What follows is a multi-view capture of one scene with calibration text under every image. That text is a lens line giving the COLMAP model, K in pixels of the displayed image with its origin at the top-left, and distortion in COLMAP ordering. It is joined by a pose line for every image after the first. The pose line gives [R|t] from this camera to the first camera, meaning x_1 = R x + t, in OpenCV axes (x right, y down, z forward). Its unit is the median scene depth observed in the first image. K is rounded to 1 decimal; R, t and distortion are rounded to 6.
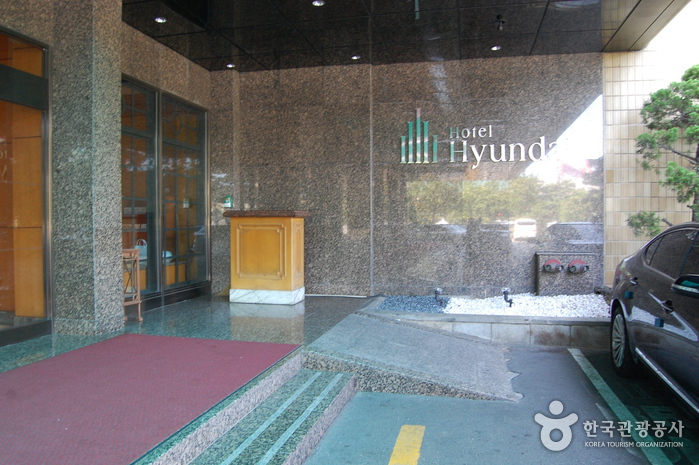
lens RADIAL K [[536.2, 0, 349.8], [0, 536.2, 231.0], [0, 0, 1]] dist [-0.069680, 0.003705]
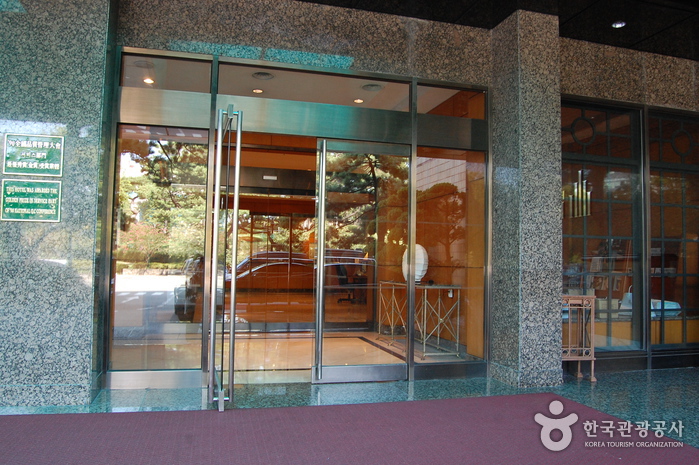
lens RADIAL K [[536.2, 0, 349.5], [0, 536.2, 233.0], [0, 0, 1]] dist [-0.069680, 0.003705]
pose [[0.472425, -0.036717, -0.880606, 0.191415], [-0.032163, 0.997748, -0.058856, -0.004631], [0.880784, 0.056127, 0.470180, 0.292681]]
